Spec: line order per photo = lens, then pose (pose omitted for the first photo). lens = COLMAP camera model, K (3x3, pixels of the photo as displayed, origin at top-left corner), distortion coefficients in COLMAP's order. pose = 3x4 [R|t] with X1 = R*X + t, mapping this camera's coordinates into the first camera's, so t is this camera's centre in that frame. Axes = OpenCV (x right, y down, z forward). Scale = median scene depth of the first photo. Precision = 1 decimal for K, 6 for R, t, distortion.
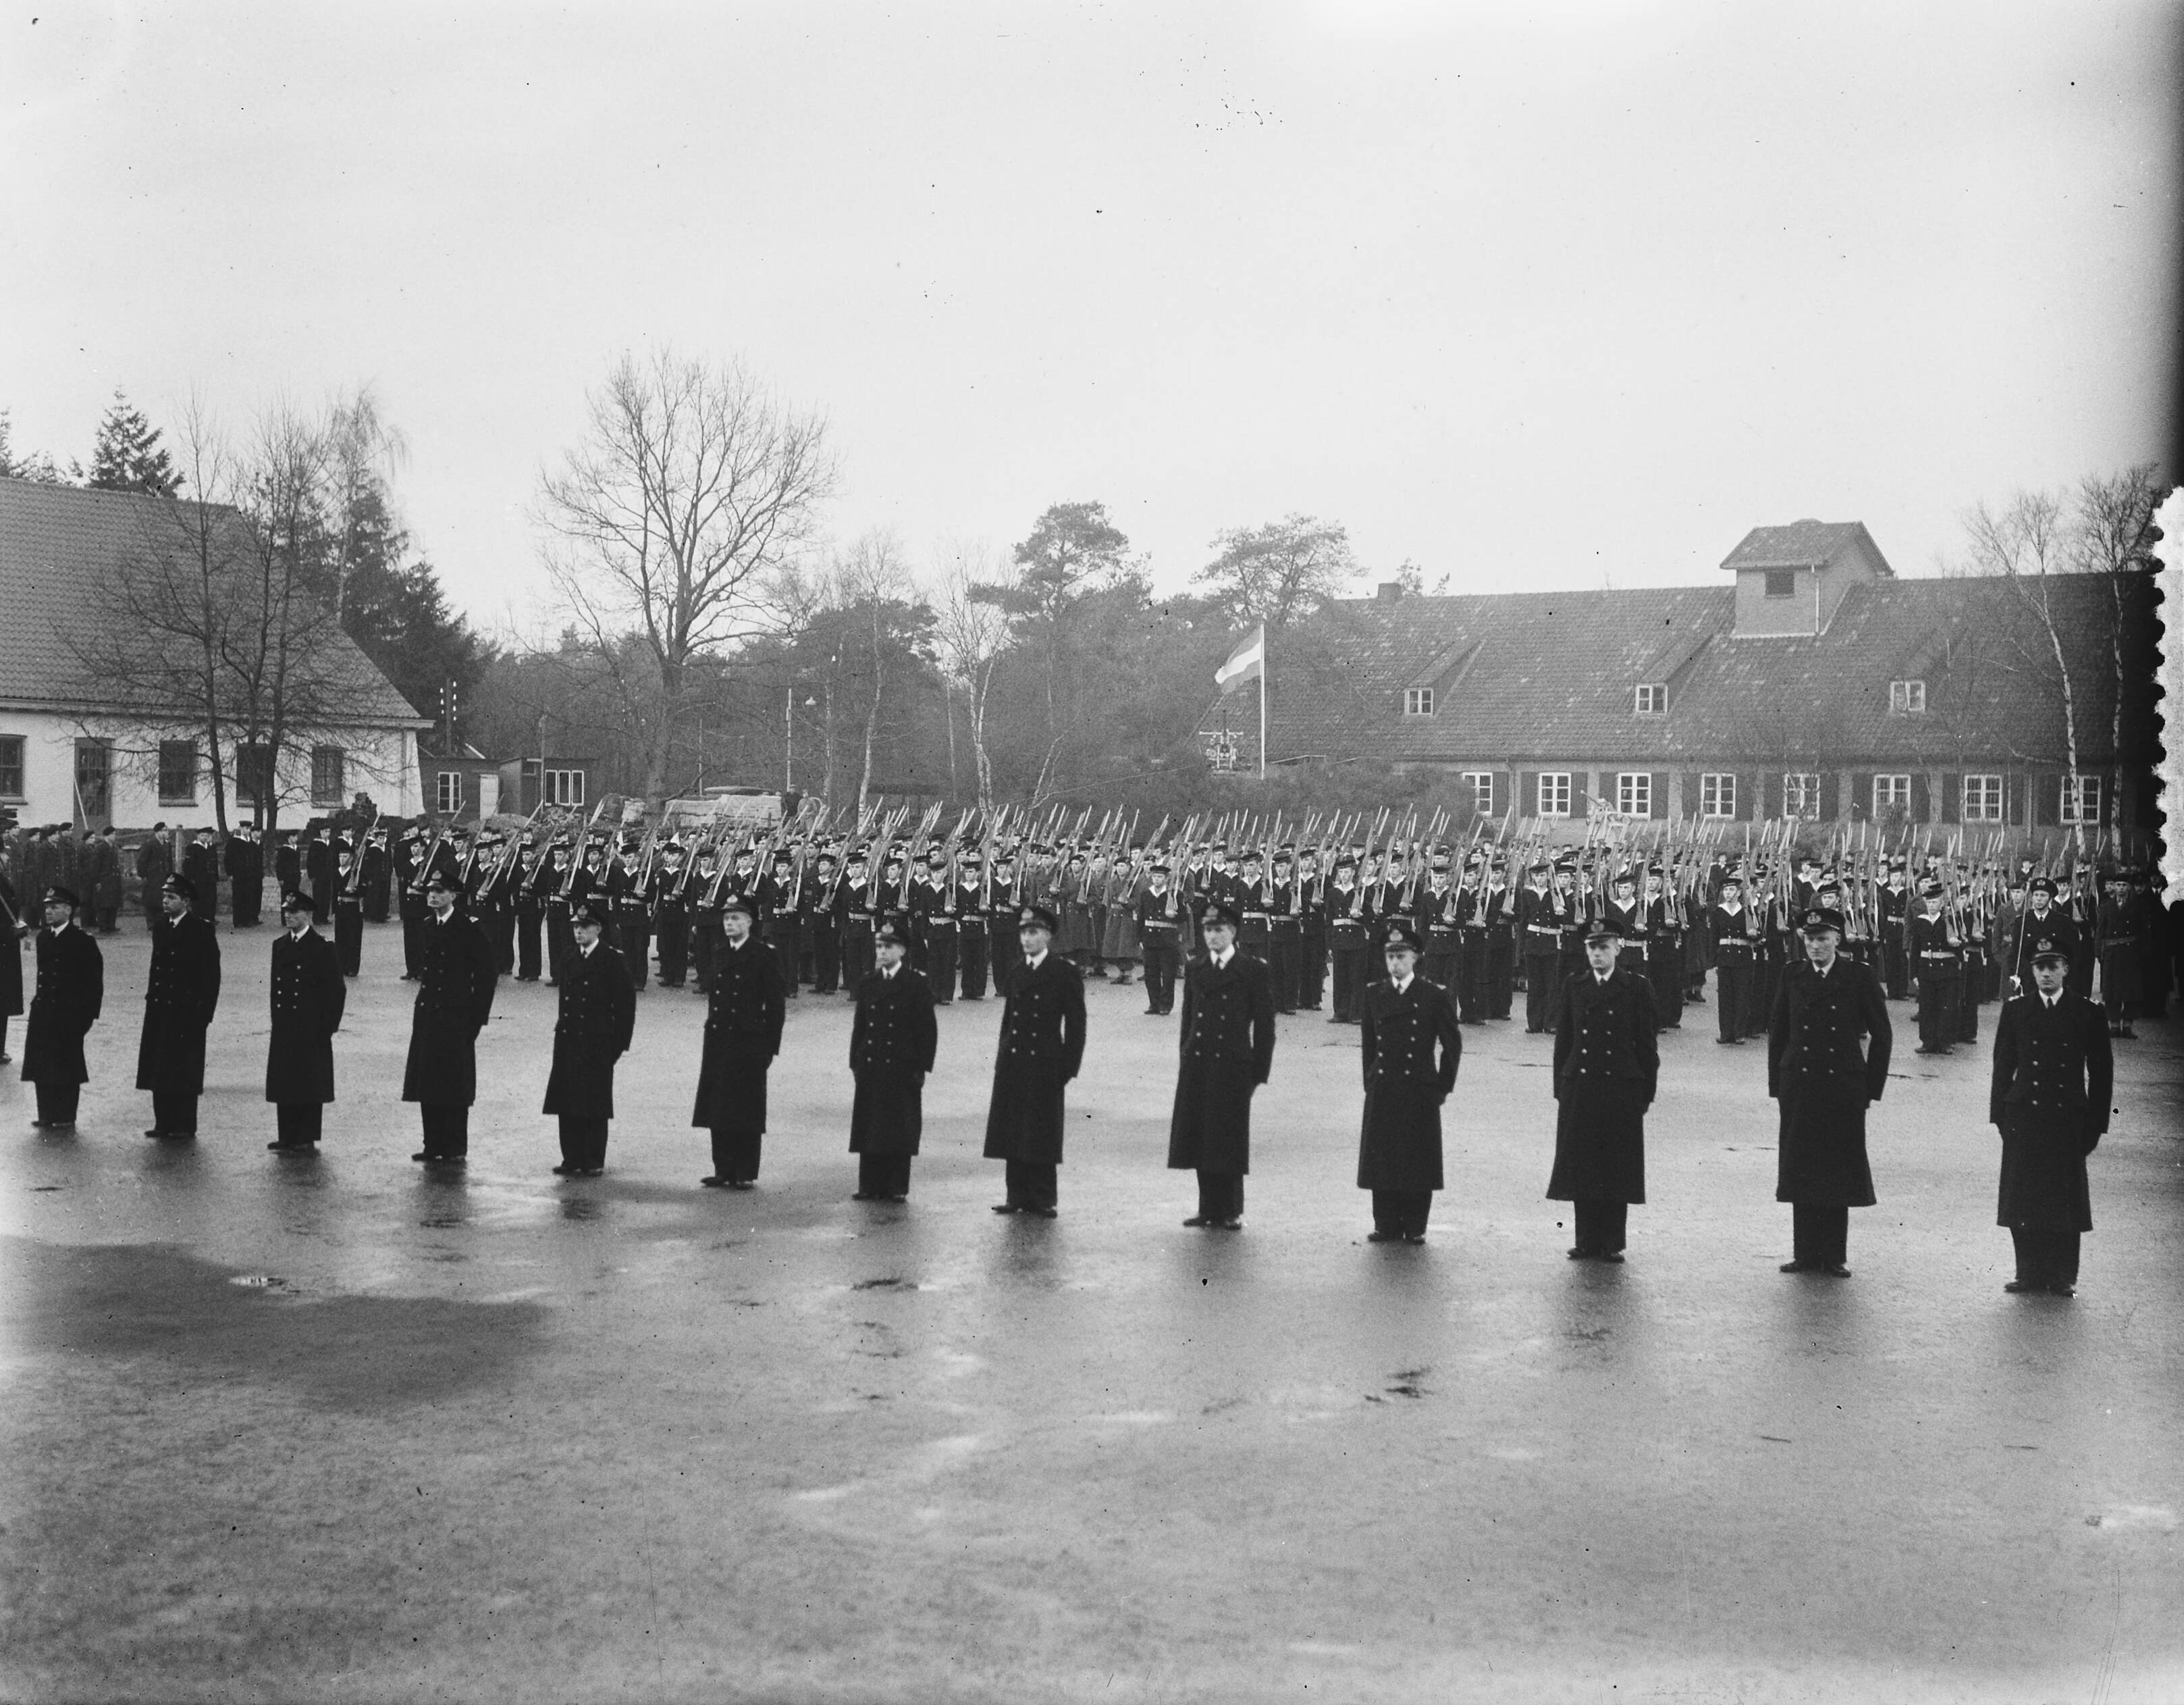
lens RADIAL K [[2898.2, 0, 1083.9], [0, 2898.2, 854.6], [0, 0, 1]] dist [-0.037435, 0.000000]
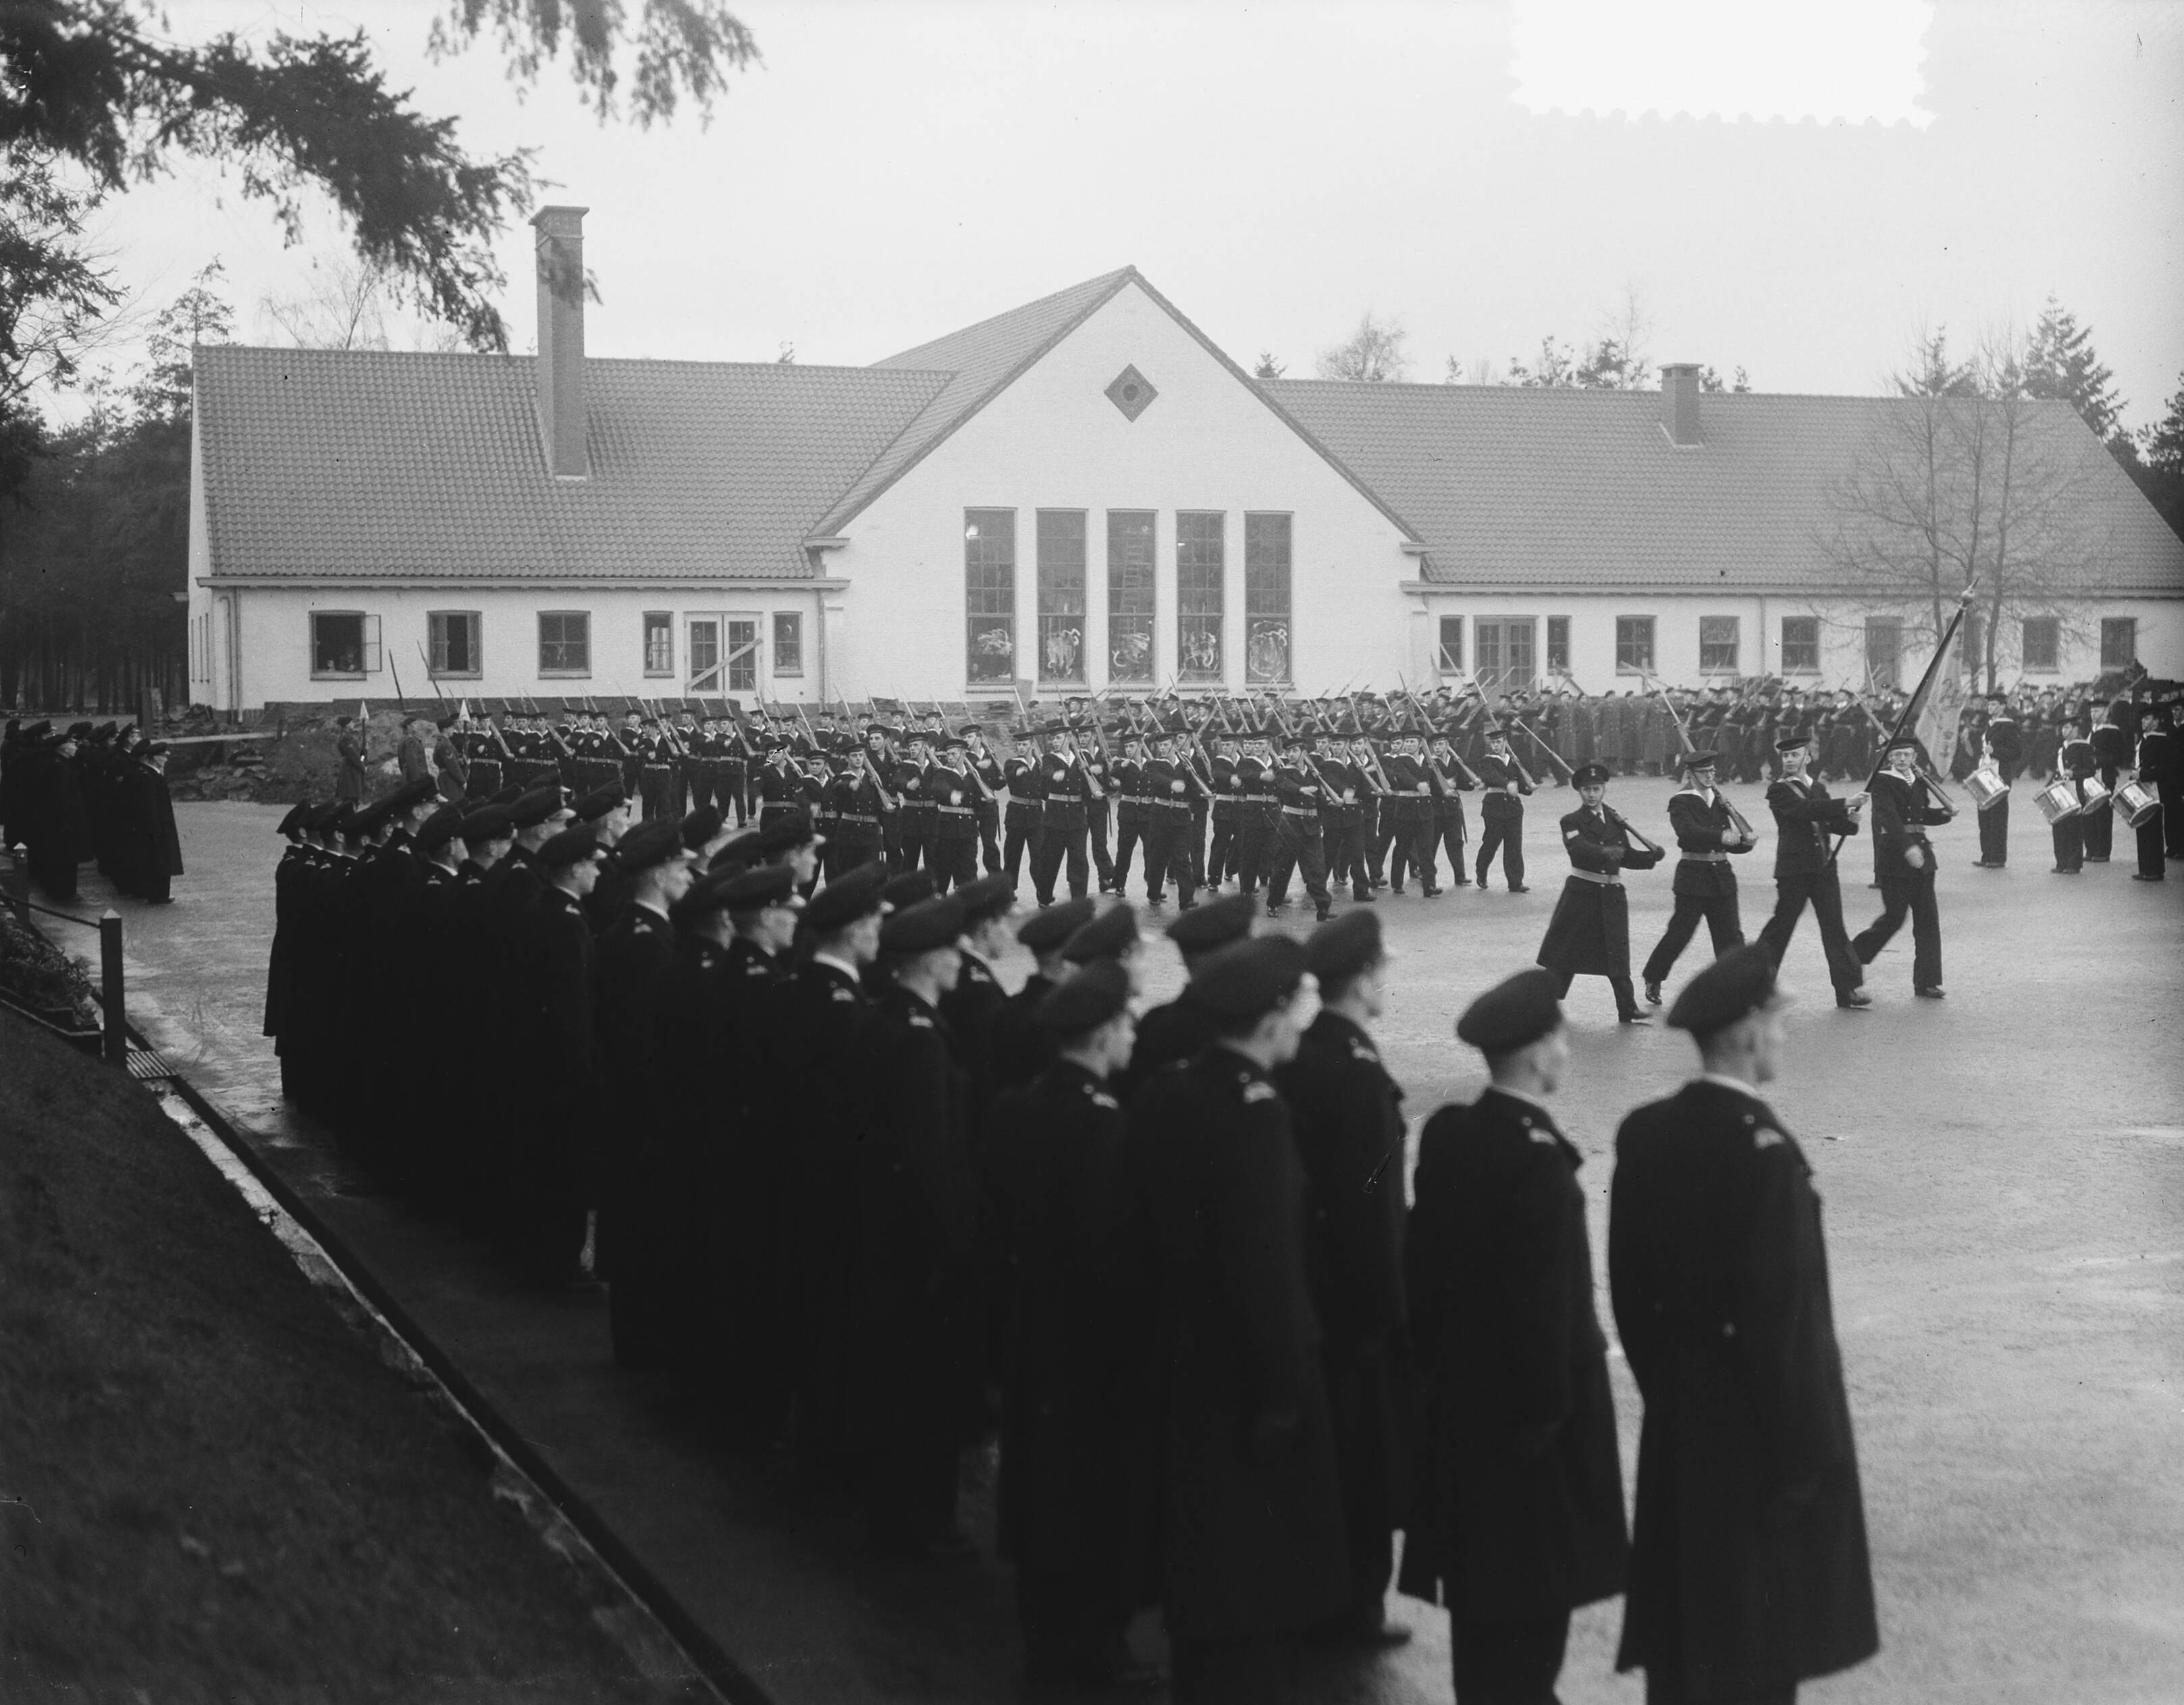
lens RADIAL K [[2927.0, 0, 1091.2], [0, 2927.0, 853.7], [0, 0, 1]] dist [0.016941, 0.000000]
pose [[0.697553, 0.028885, -0.715951, 0.218602], [0.000807, 0.999155, 0.041097, 0.005576], [0.716533, -0.029245, 0.696940, -0.050496]]
